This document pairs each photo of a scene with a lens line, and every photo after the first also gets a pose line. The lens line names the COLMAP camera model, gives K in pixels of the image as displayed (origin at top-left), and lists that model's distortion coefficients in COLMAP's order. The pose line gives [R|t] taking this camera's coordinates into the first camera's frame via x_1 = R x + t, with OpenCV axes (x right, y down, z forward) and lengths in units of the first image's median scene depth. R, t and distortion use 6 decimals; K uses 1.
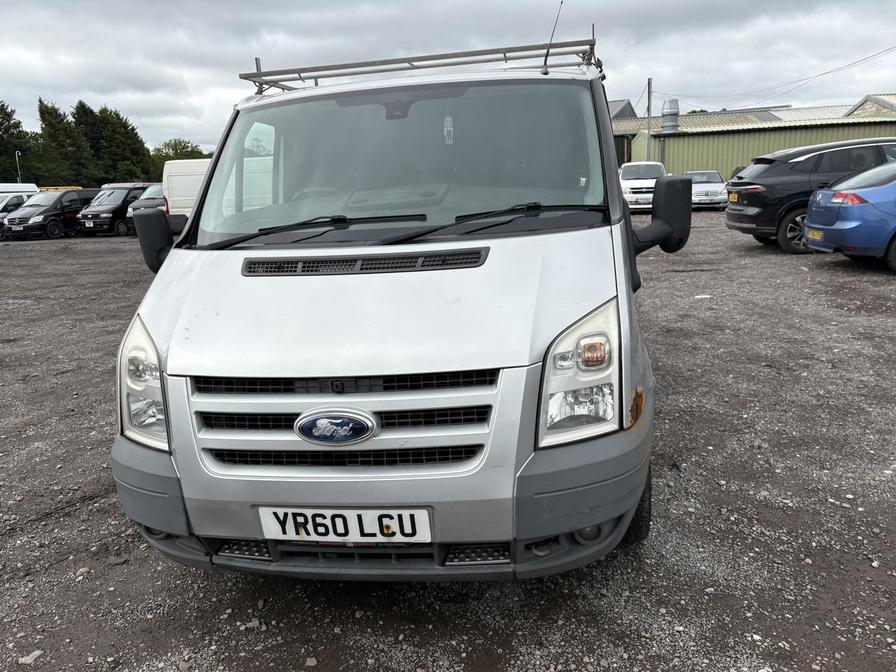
lens RADIAL K [[697.1, 0, 448.0], [0, 697.1, 336.0], [0, 0, 1]] dist [0.039339, -0.066169]
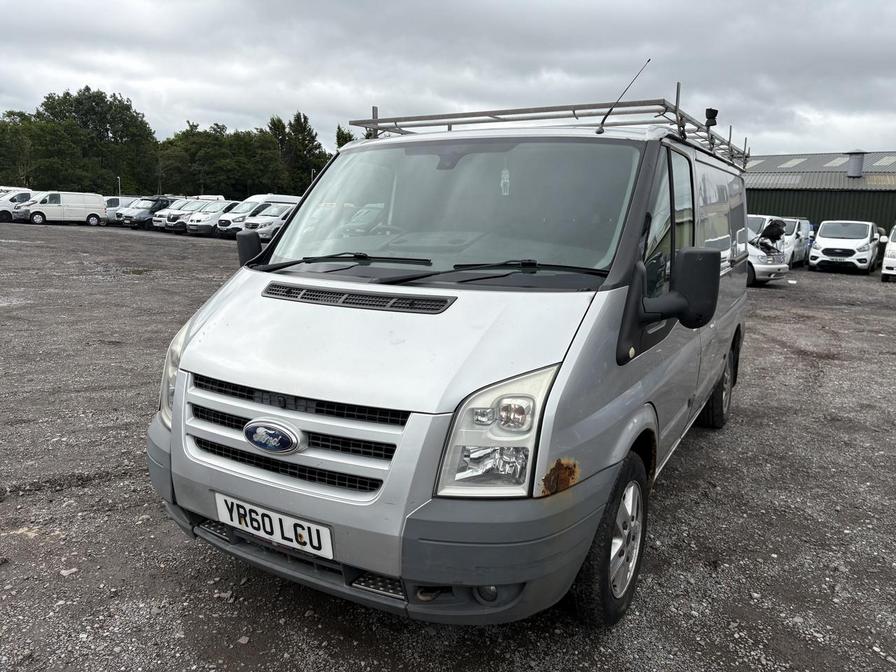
lens RADIAL K [[697.1, 0, 448.0], [0, 697.1, 336.0], [0, 0, 1]] dist [0.039339, -0.066169]
pose [[0.921732, 0.144126, -0.360051, 0.461576], [-0.159804, 0.987050, -0.013988, -0.057540], [0.353372, 0.070431, 0.932828, 0.028522]]
